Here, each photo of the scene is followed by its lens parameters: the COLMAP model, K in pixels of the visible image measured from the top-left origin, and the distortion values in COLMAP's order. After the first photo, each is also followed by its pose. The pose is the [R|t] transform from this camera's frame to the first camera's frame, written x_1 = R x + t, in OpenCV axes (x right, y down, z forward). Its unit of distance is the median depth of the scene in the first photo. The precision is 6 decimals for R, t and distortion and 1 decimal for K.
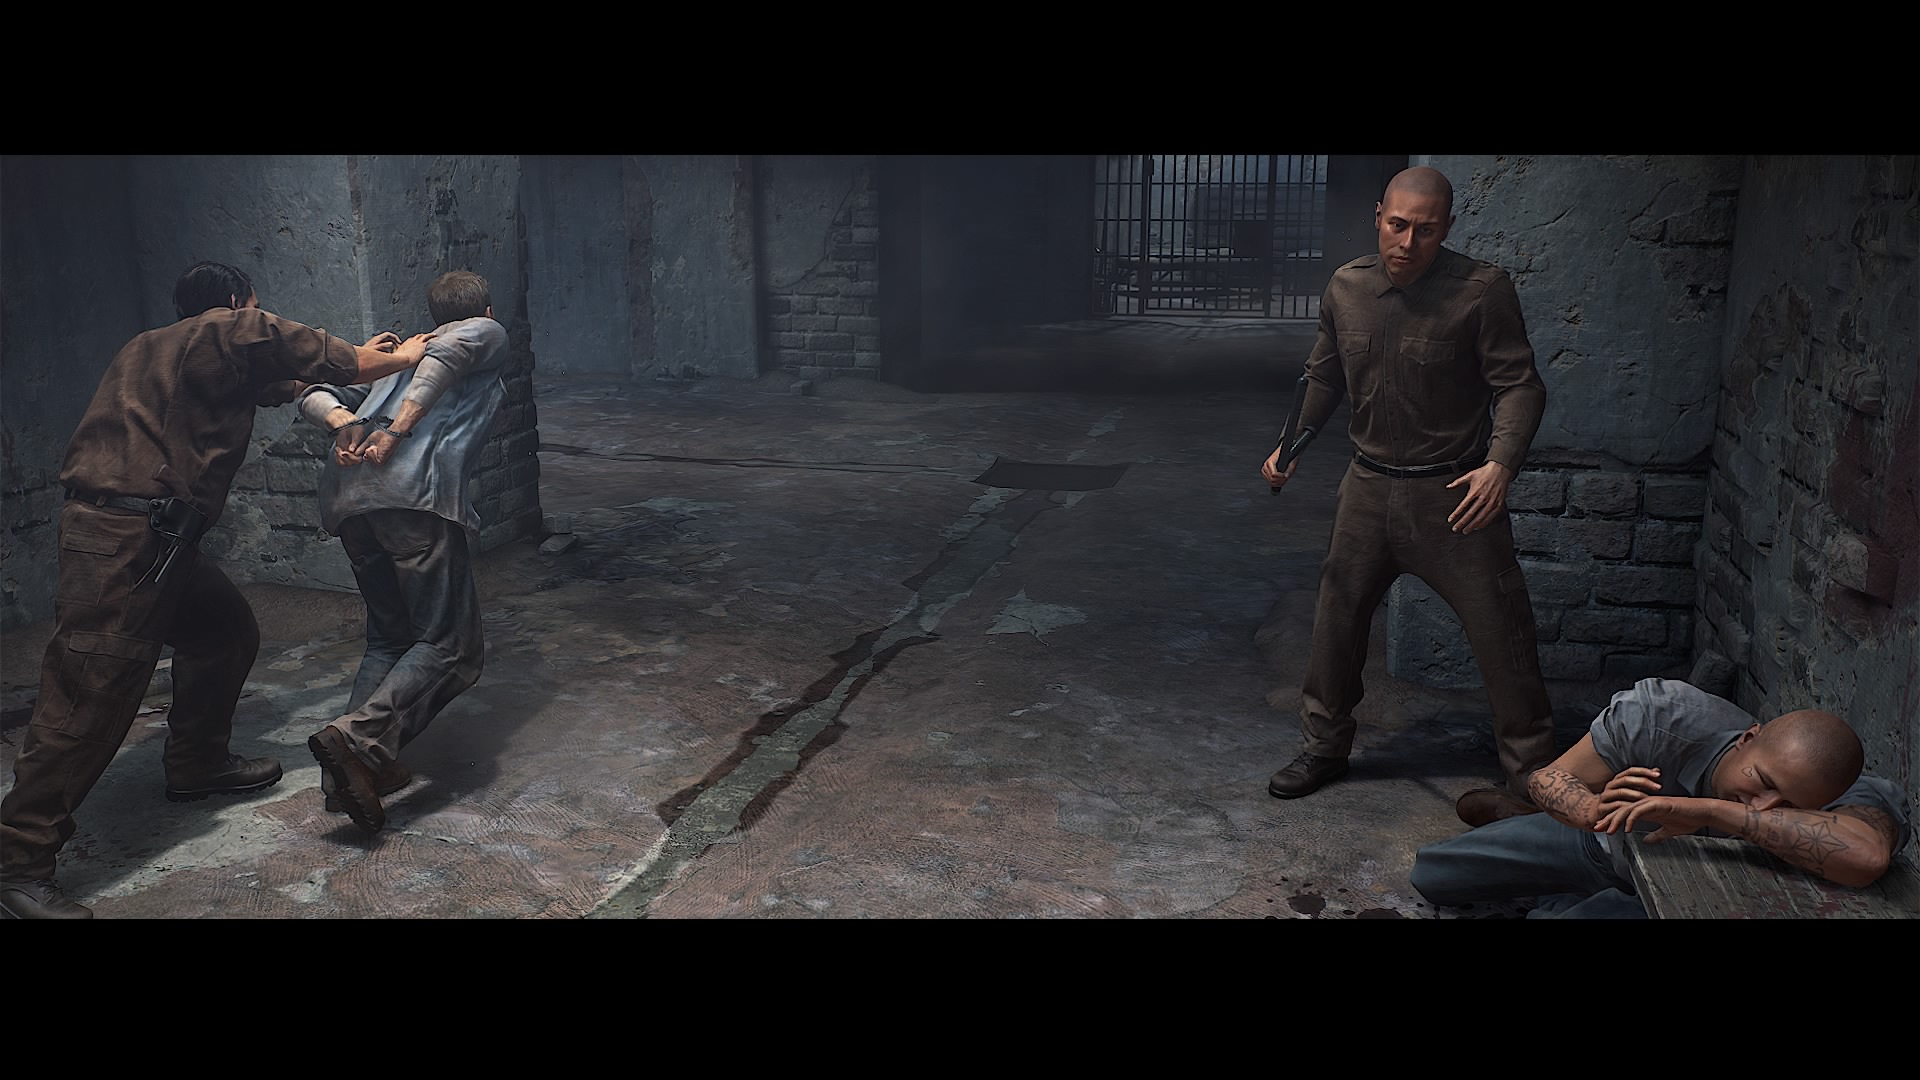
lens RADIAL K [[1279.8, 0, 960.6], [0, 1279.8, 539.5], [0, 0, 1]] dist [0.003568, 0.001140]
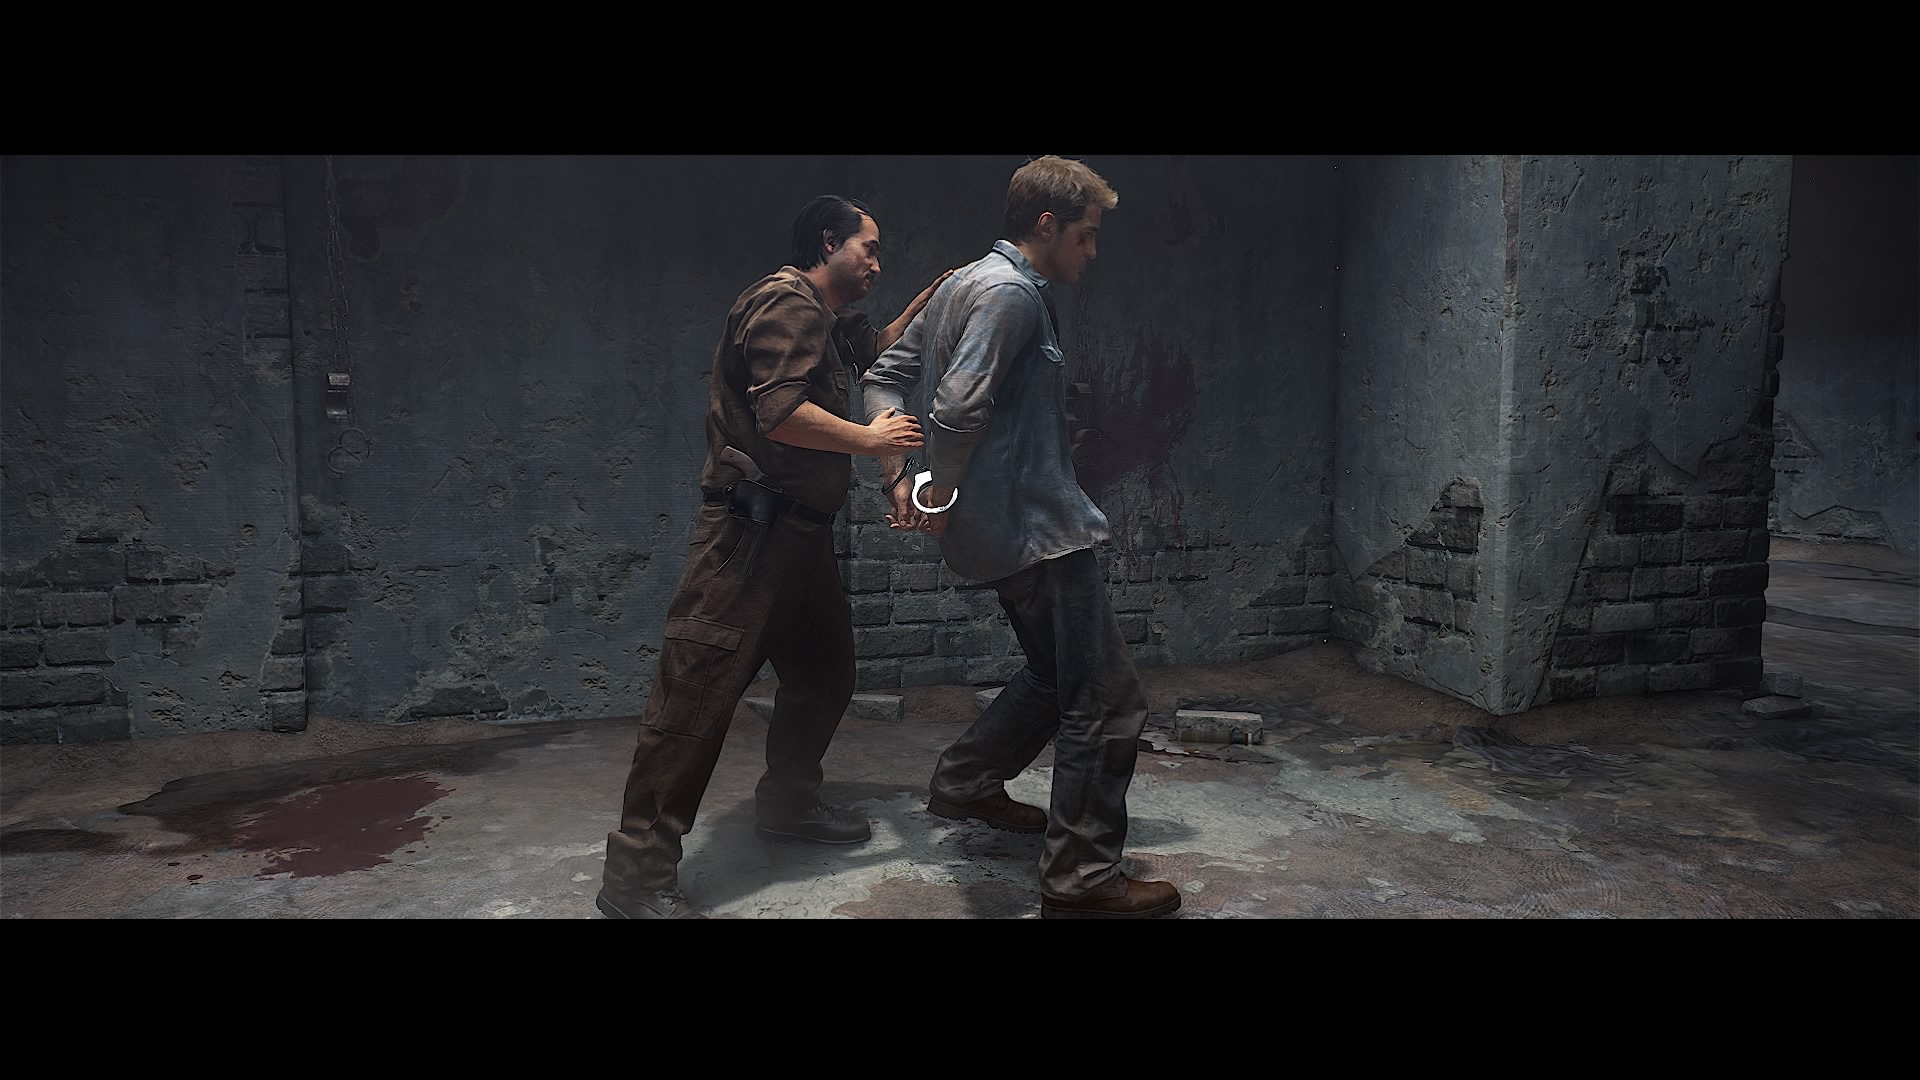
lens RADIAL K [[1279.8, 0, 959.3], [0, 1279.8, 541.1], [0, 0, 1]] dist [0.003568, 0.001140]
pose [[0.574140, 0.082759, -0.814564, 0.057167], [-0.175971, 0.984102, -0.024048, 0.015688], [0.799624, 0.157147, 0.579575, 0.161429]]
